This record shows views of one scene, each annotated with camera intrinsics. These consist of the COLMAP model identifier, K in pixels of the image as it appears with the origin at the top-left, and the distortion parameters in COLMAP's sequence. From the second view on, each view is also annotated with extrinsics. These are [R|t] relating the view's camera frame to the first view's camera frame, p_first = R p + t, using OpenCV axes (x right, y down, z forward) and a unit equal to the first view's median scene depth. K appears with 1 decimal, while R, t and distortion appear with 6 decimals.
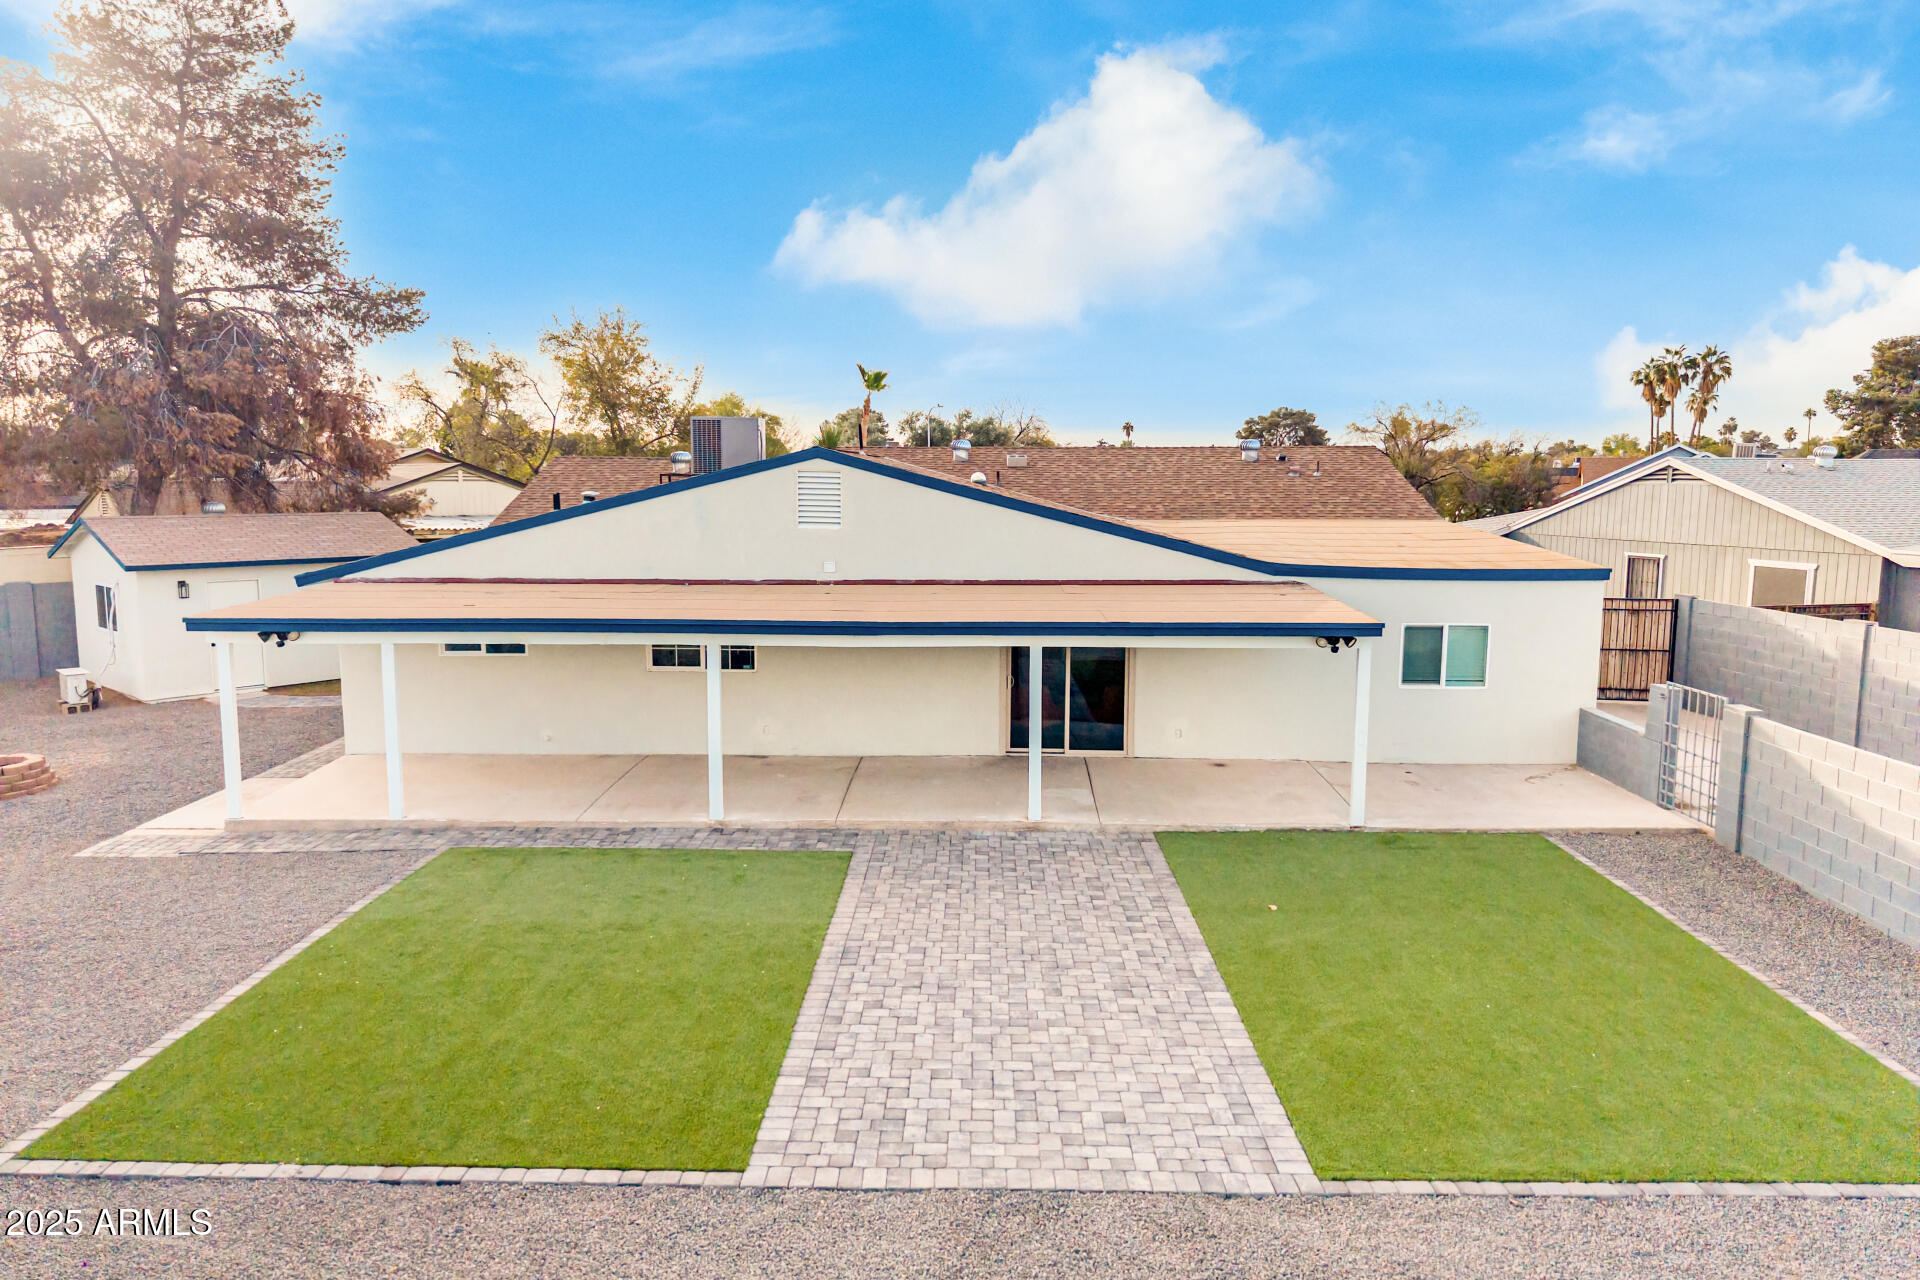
lens RADIAL K [[1286.4, 0, 950.2], [0, 1286.4, 637.3], [0, 0, 1]] dist [0.018650, -0.016292]
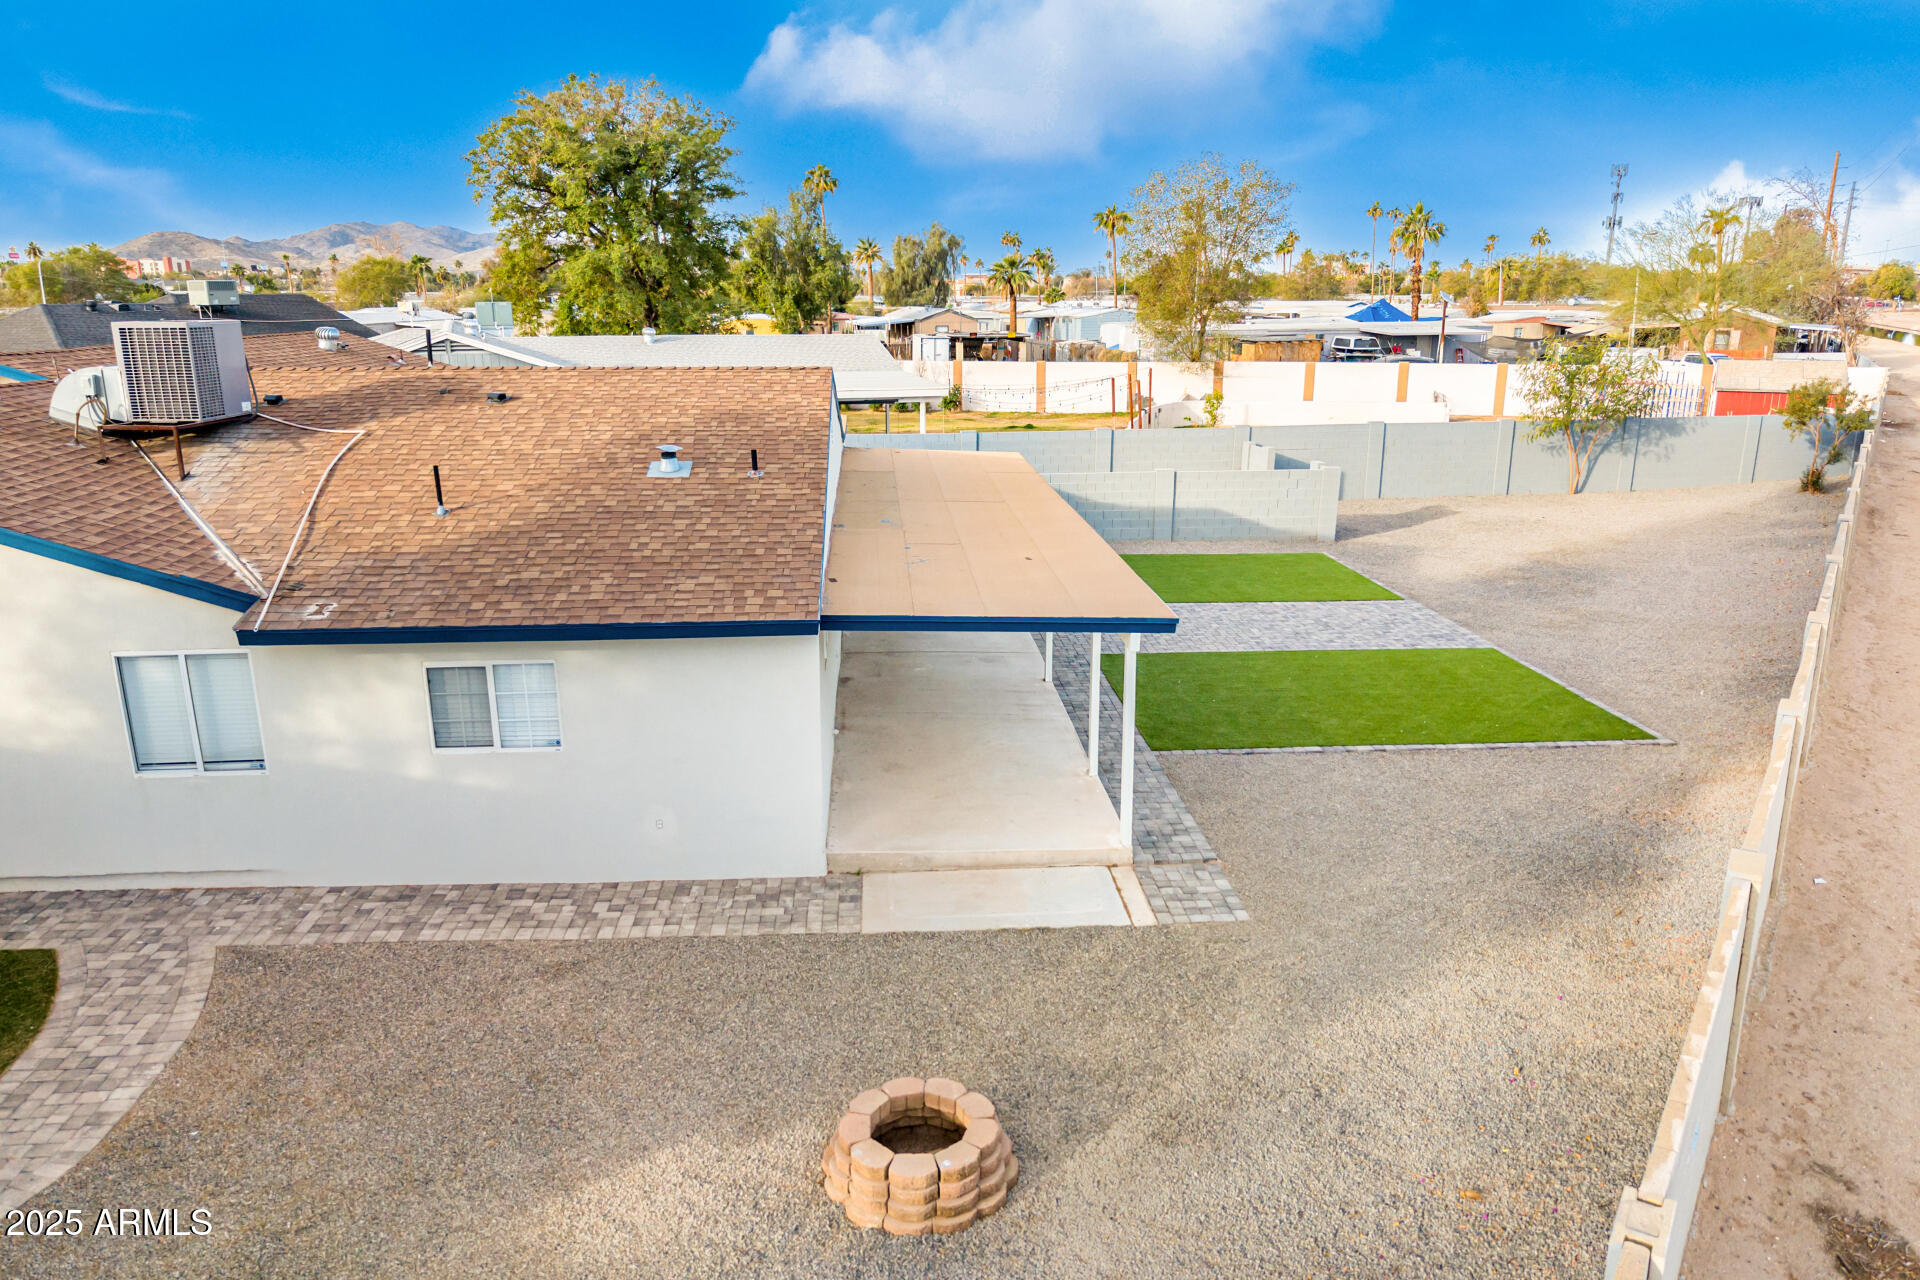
lens RADIAL K [[1278.8, 0, 960.0], [0, 1278.8, 640.0], [0, 0, 1]] dist [0.078031, -0.108344]
pose [[-0.089635, -0.262910, 0.960648, -1.693210], [0.127806, 0.953520, 0.272885, -0.305367], [-0.987740, 0.147237, -0.051868, 1.435688]]
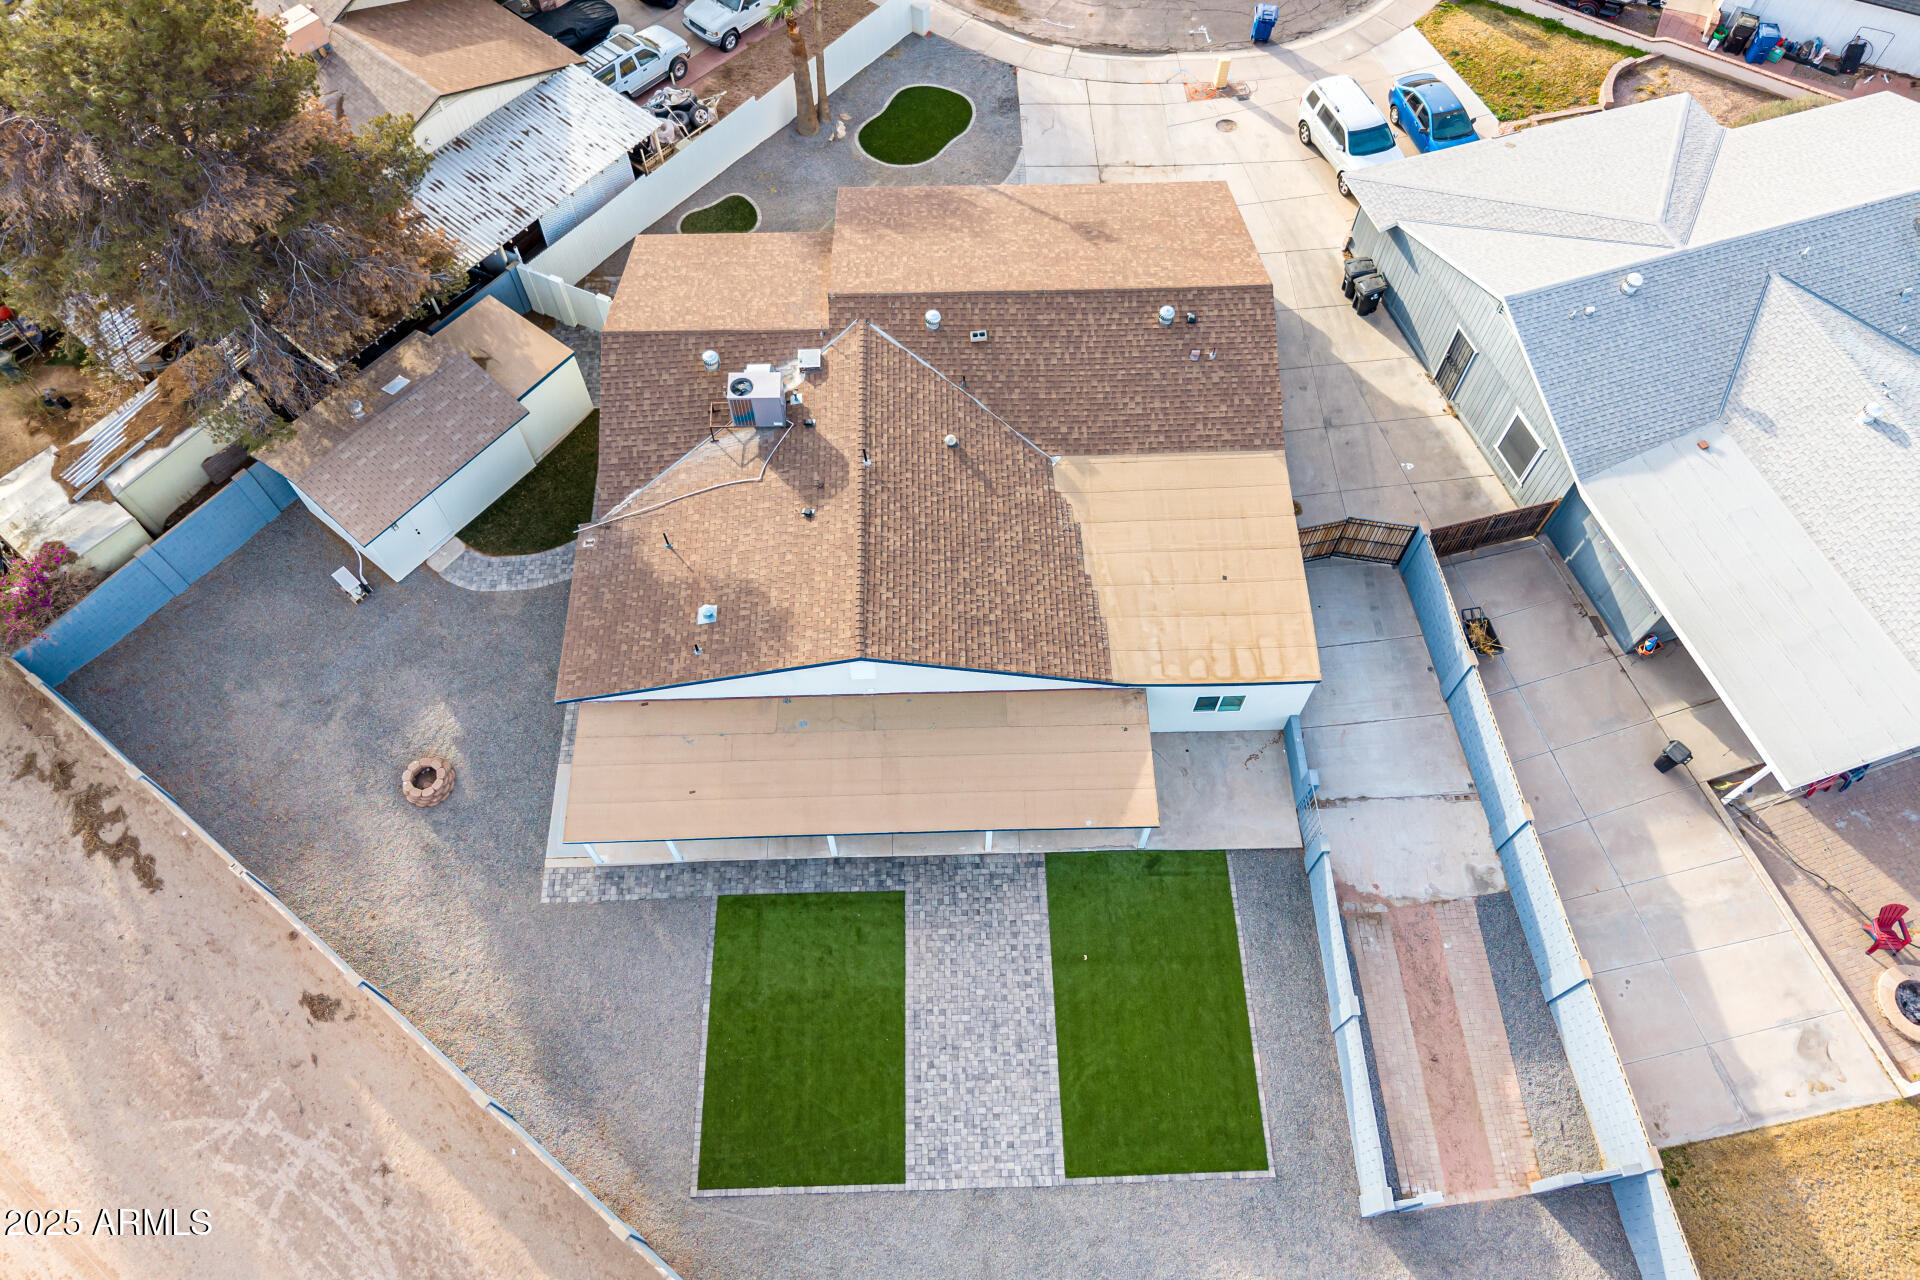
lens RADIAL K [[1286.4, 0, 950.2], [0, 1286.4, 637.3], [0, 0, 1]] dist [0.018650, -0.016292]
pose [[0.998918, -0.043455, 0.016559, -0.018657], [0.012819, 0.599606, 0.800193, -2.158391], [-0.044701, -0.799115, 0.599514, 0.040390]]
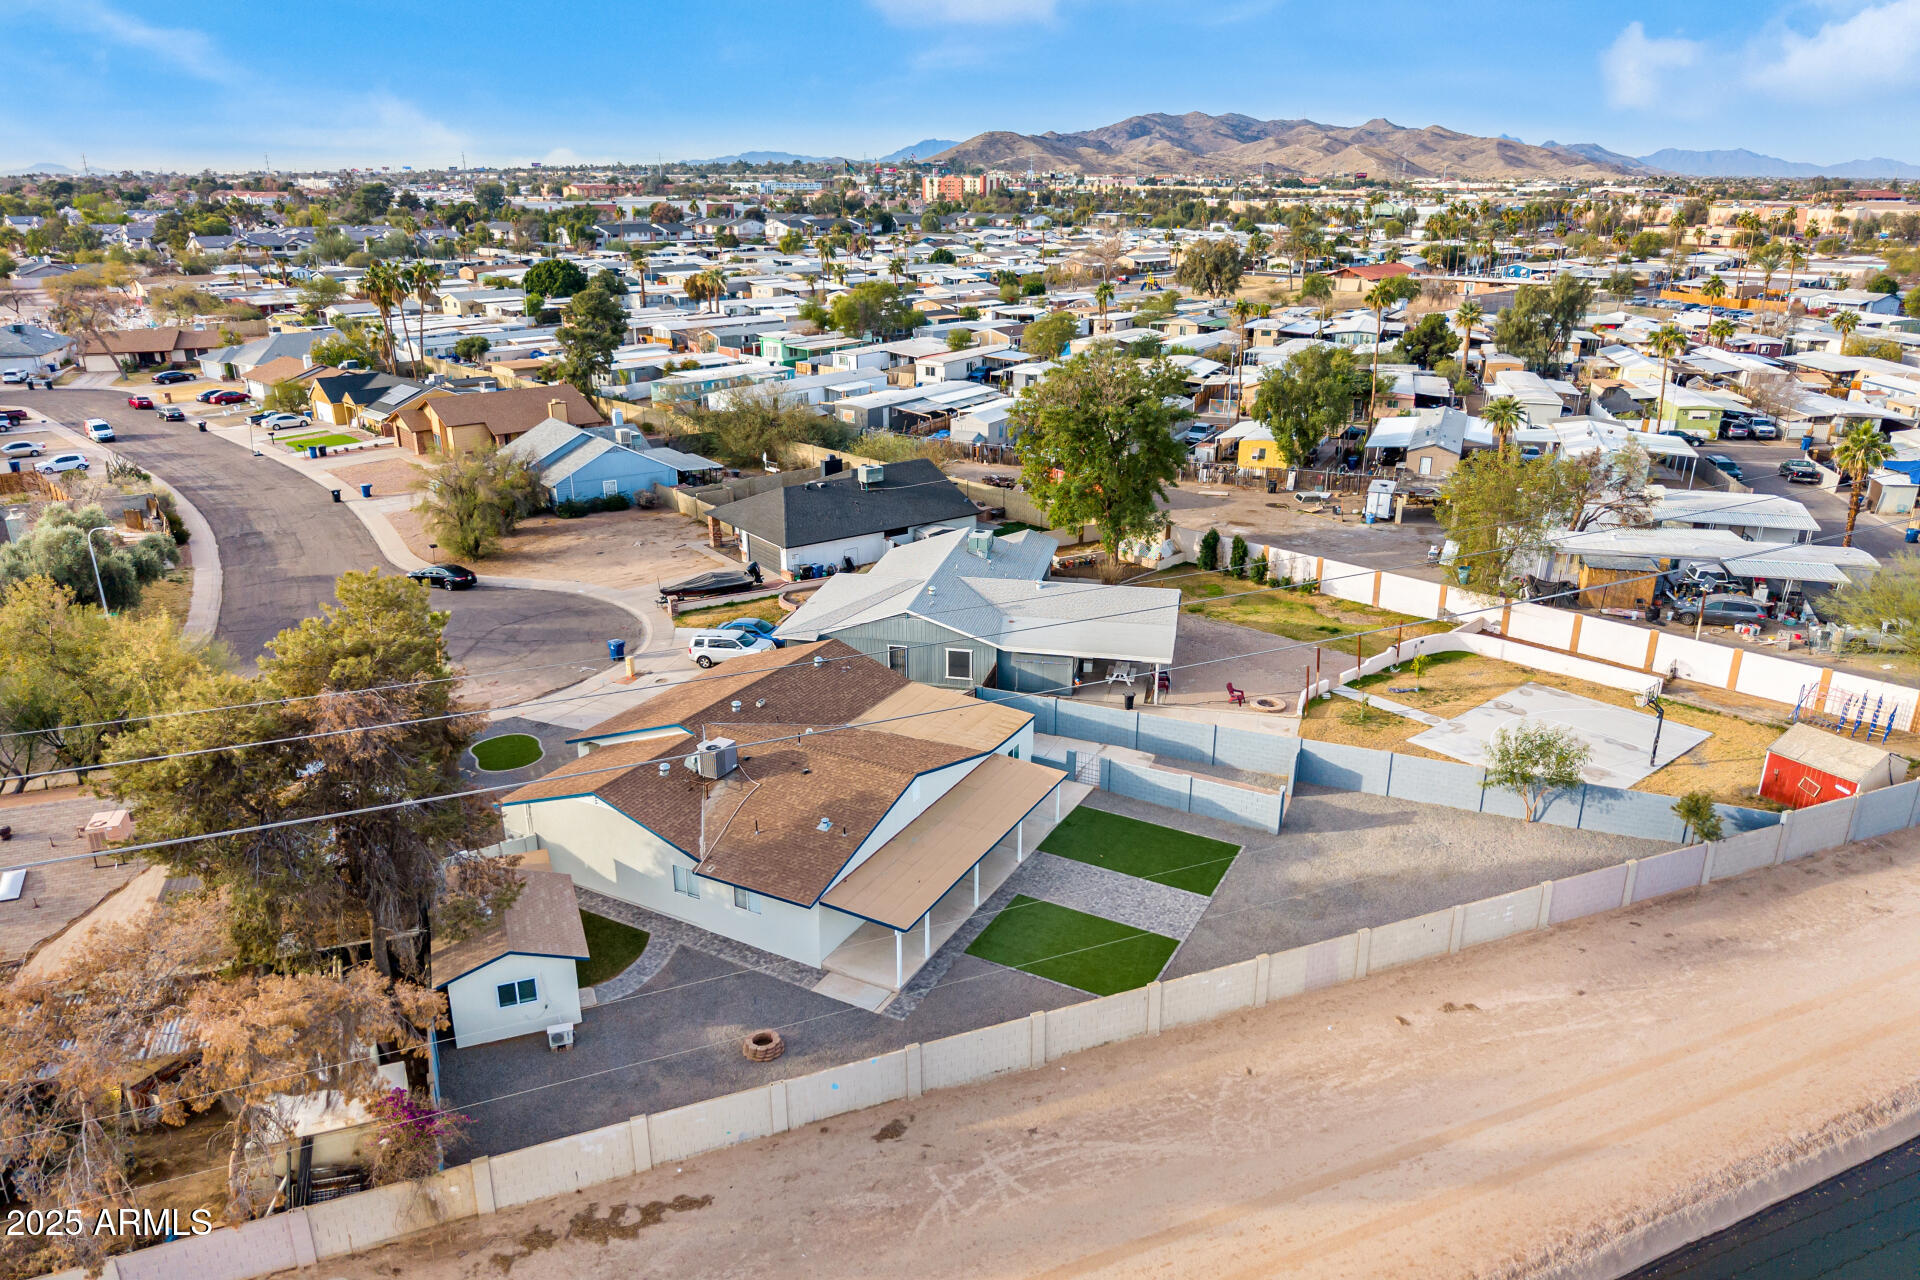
lens RADIAL K [[1277.3, 0, 948.3], [0, 1277.3, 638.6], [0, 0, 1]] dist [0.021304, -0.027984]
pose [[0.459262, -0.304685, 0.834413, -3.337797], [0.115261, 0.951835, 0.284122, -1.760497], [-0.880791, -0.034312, 0.472260, -0.519391]]
